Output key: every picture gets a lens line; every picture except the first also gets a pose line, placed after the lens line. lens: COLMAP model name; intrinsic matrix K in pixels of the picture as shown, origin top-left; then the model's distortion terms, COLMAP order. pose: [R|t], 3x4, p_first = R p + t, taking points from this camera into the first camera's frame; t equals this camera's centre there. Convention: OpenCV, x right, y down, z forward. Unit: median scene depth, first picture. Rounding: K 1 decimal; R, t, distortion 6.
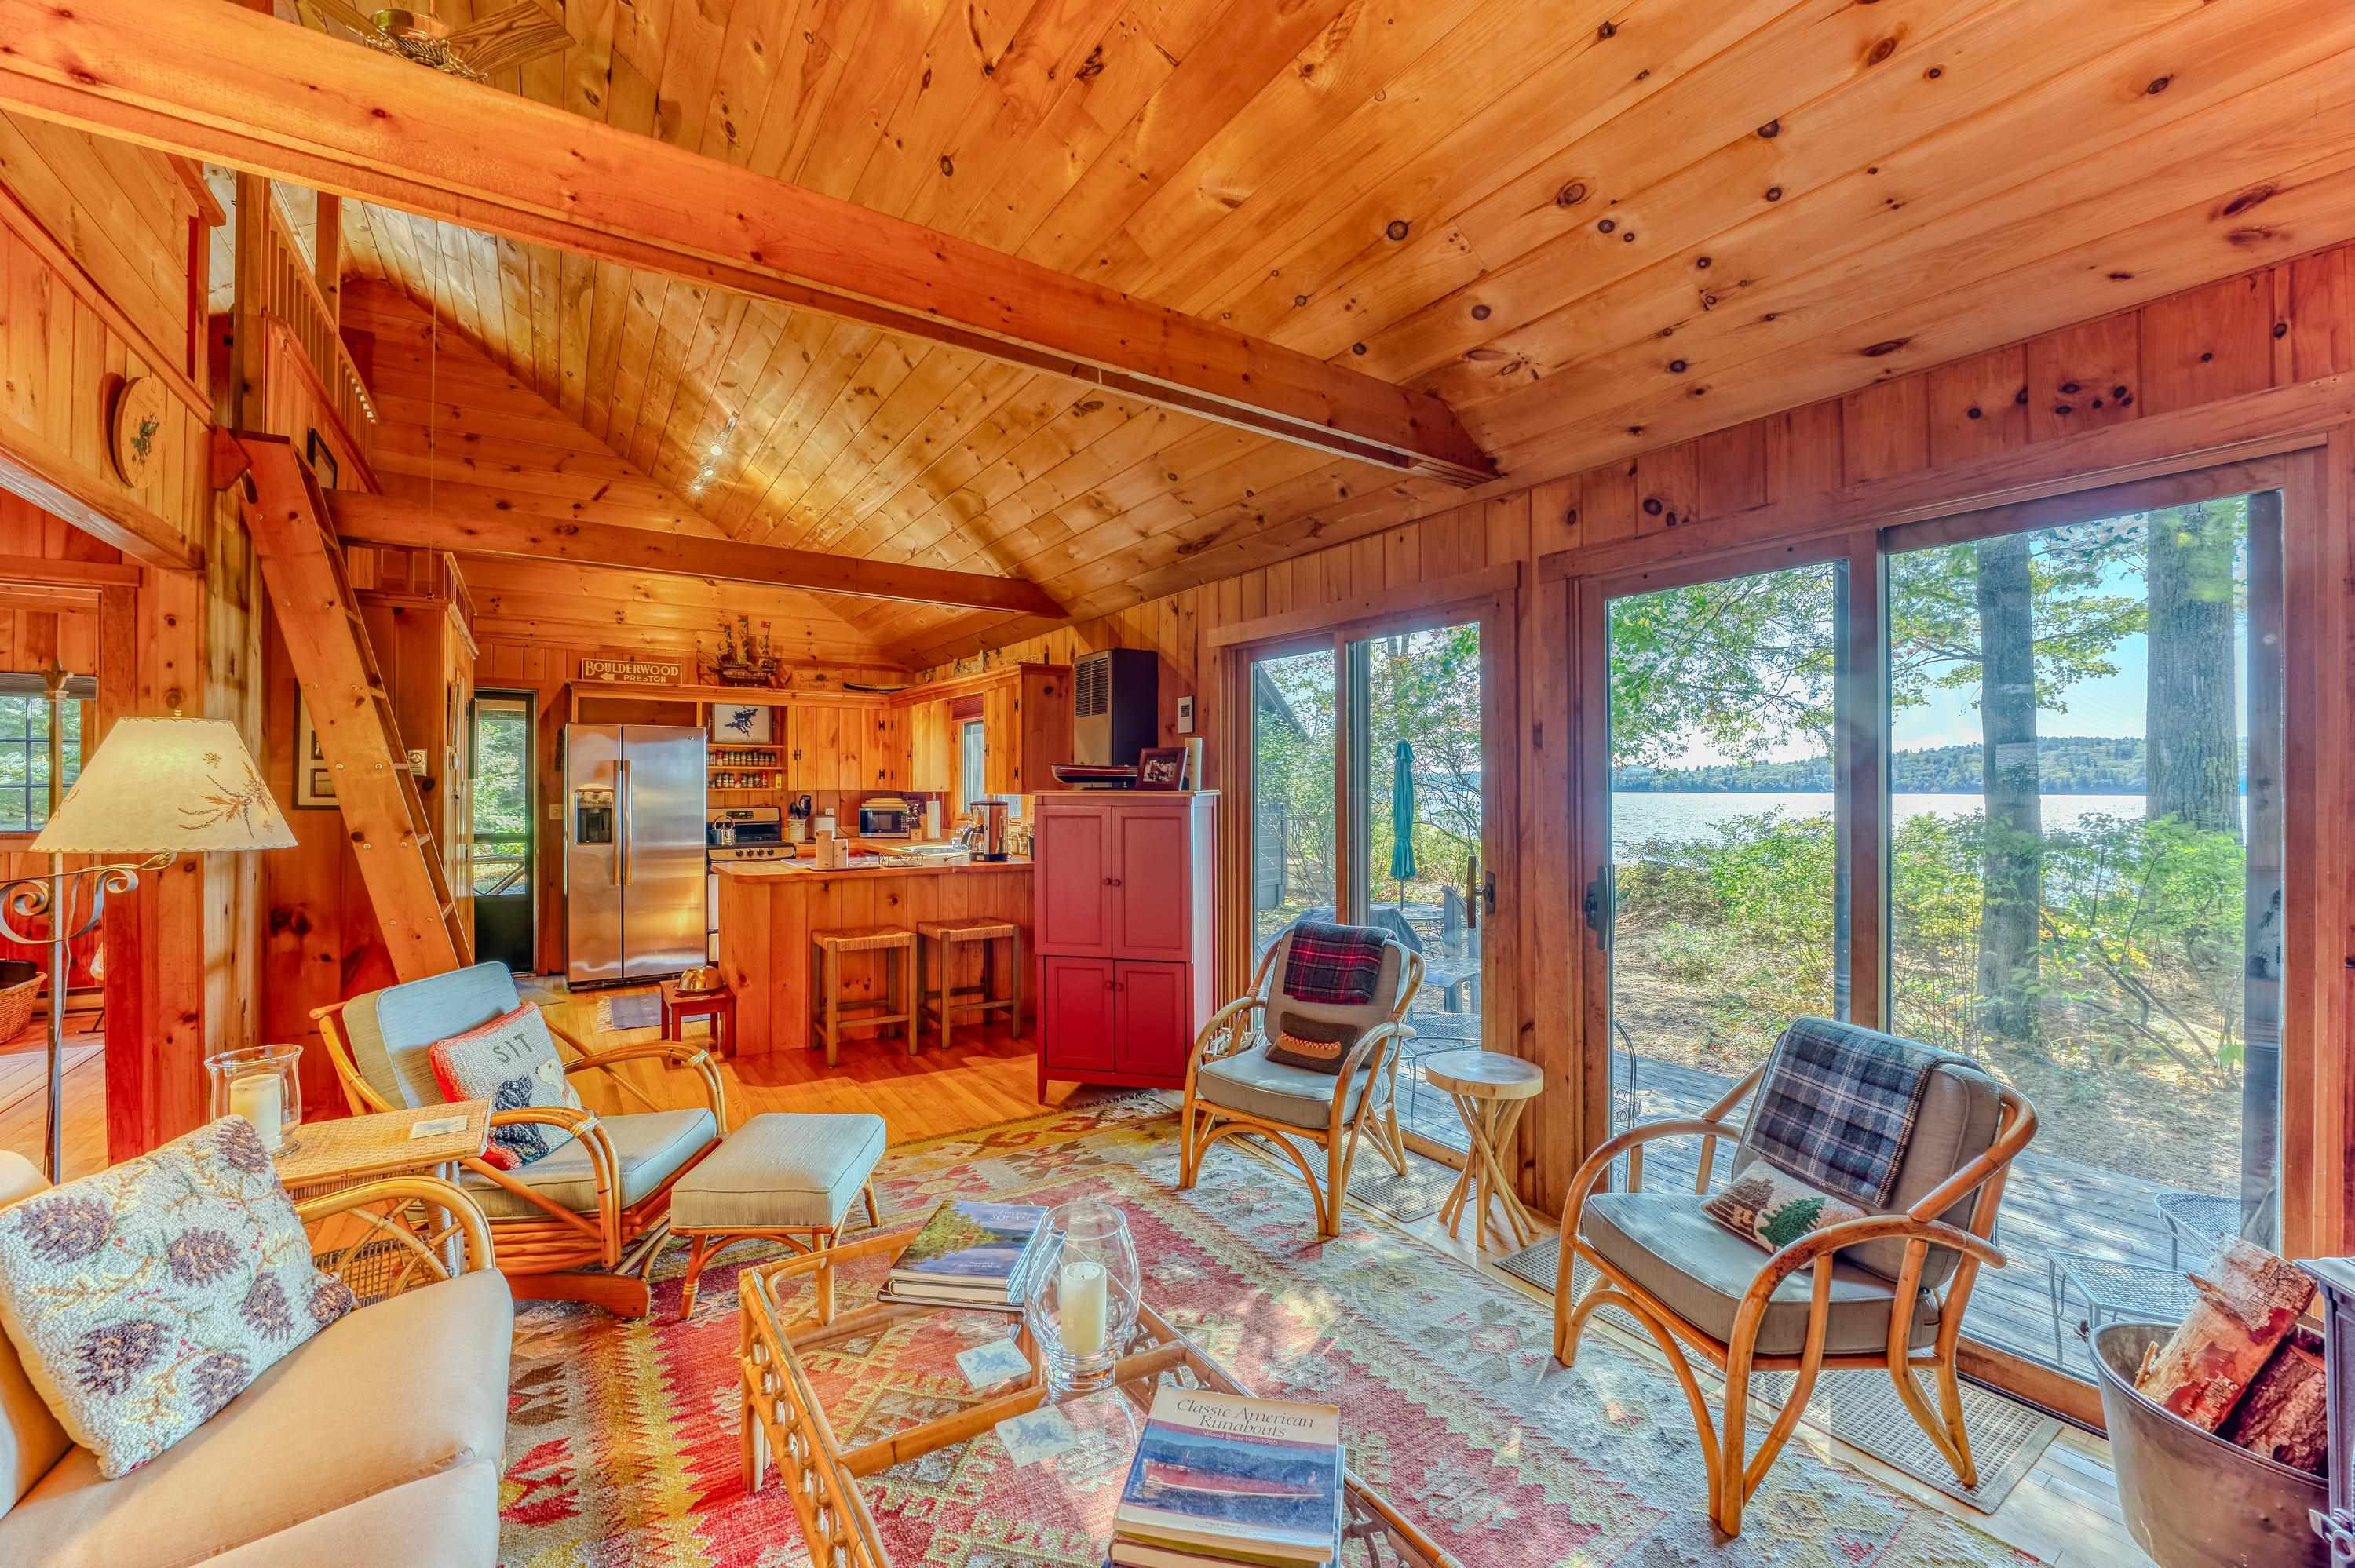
lens RADIAL K [[987.3, 0, 1193.3], [0, 987.3, 778.0], [0, 0, 1]] dist [-0.000559, -0.000013]
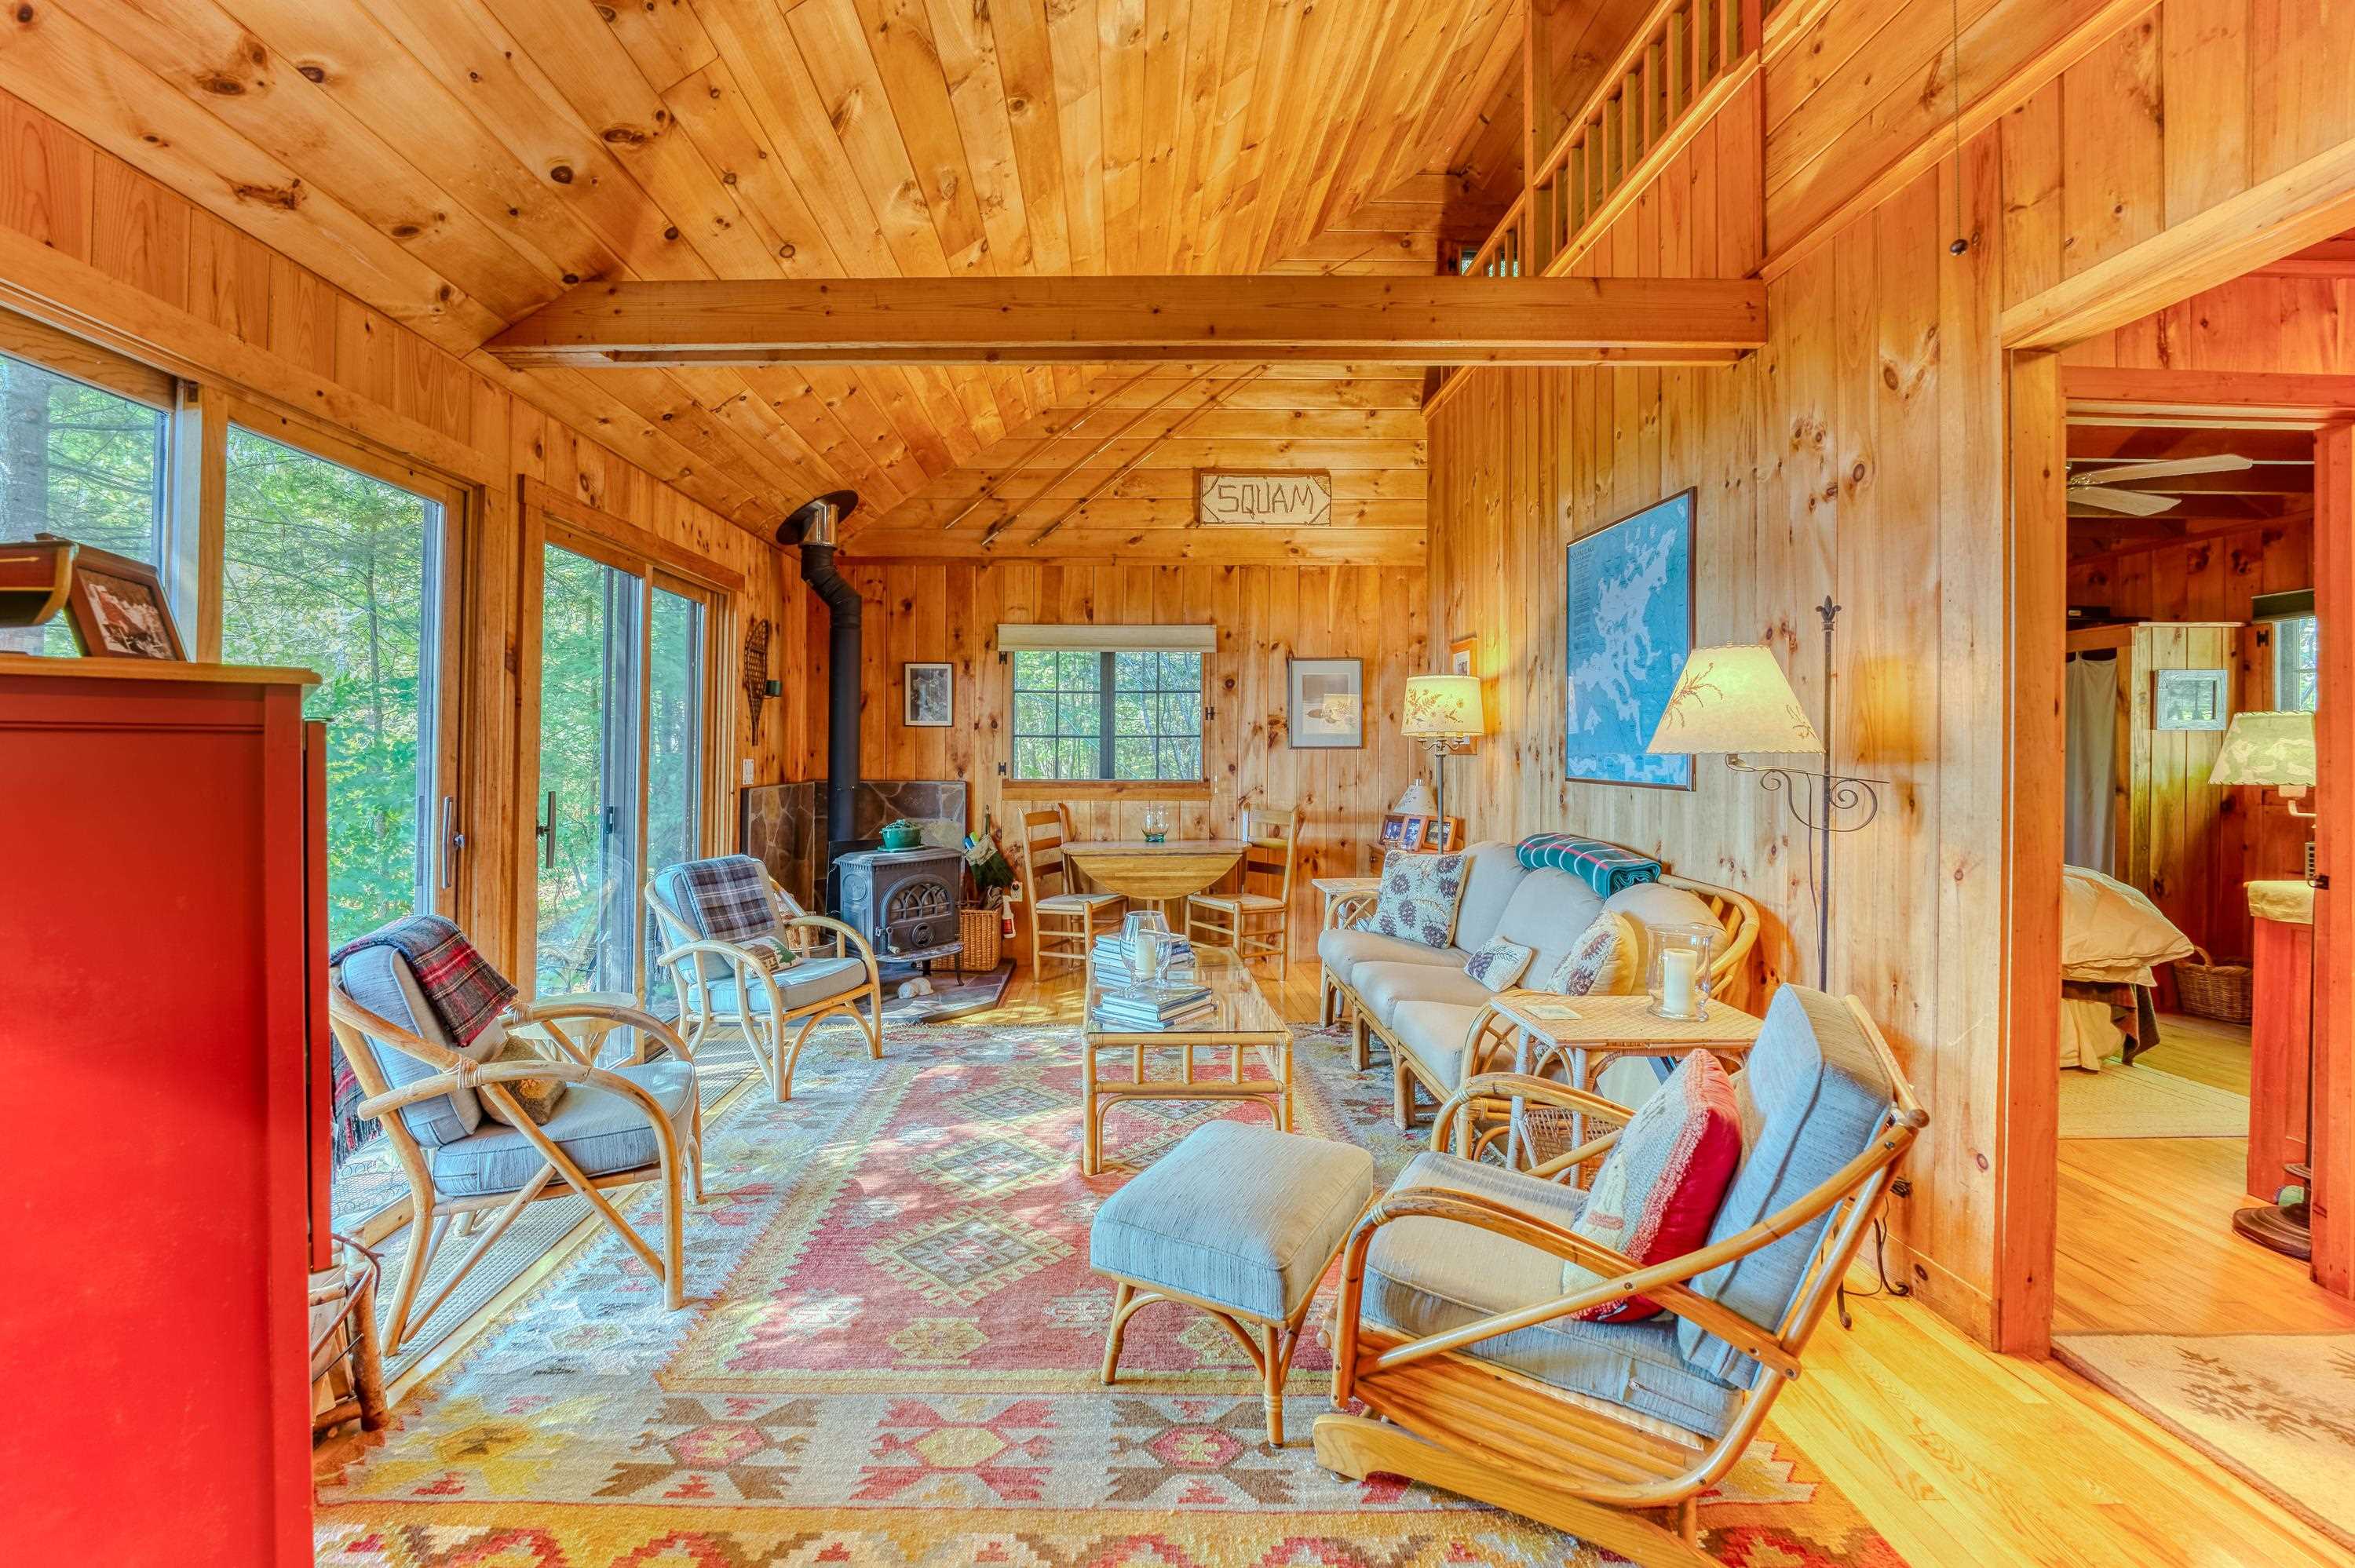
lens RADIAL K [[970.2, 0, 1137.3], [0, 970.2, 754.1], [0, 0, 1]] dist [-0.022994, 0.000051]
pose [[-0.842142, 0.001023, 0.539255, -0.540111], [0.000098, 0.999998, -0.001745, 0.041431], [-0.539256, -0.001417, -0.842140, 1.214527]]
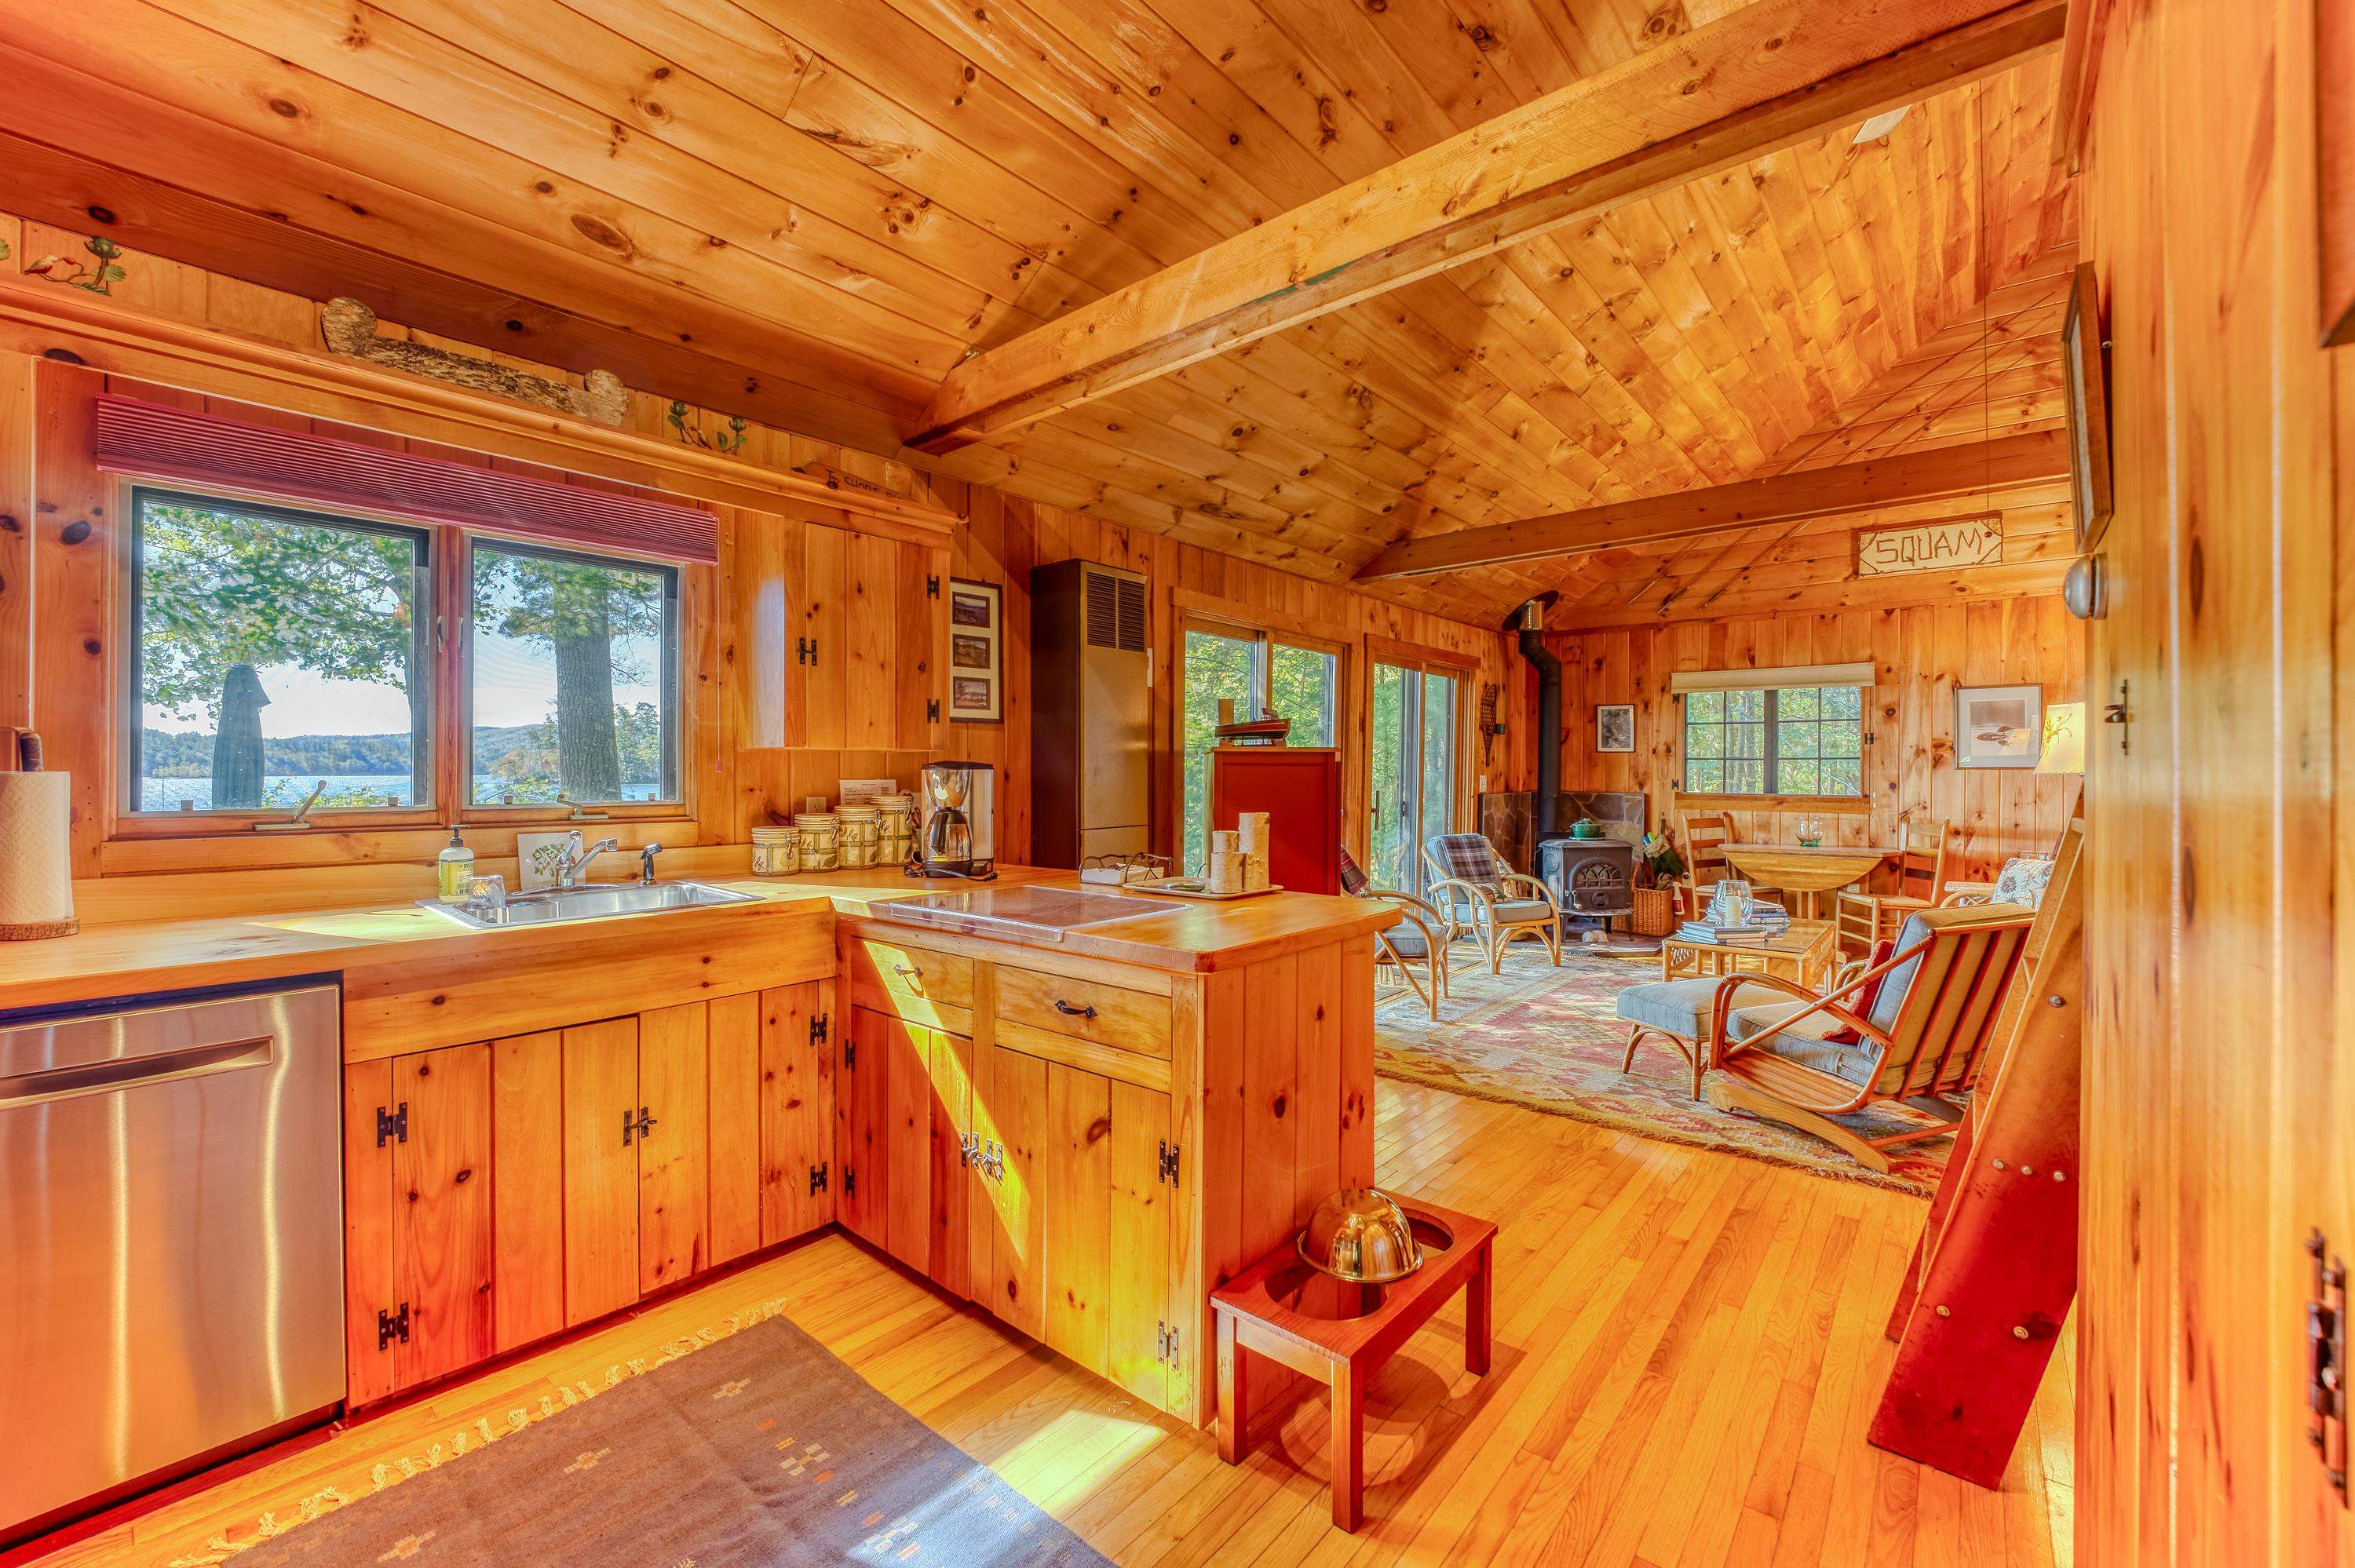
lens RADIAL K [[958.0, 0, 1186.1], [0, 958.0, 767.5], [0, 0, 1]] dist [-0.023126, -0.000191]
pose [[-0.288205, 0.003962, 0.957561, -1.108342], [-0.005079, 0.999971, -0.005666, 0.043385], [-0.957555, -0.006496, -0.288176, 1.556908]]
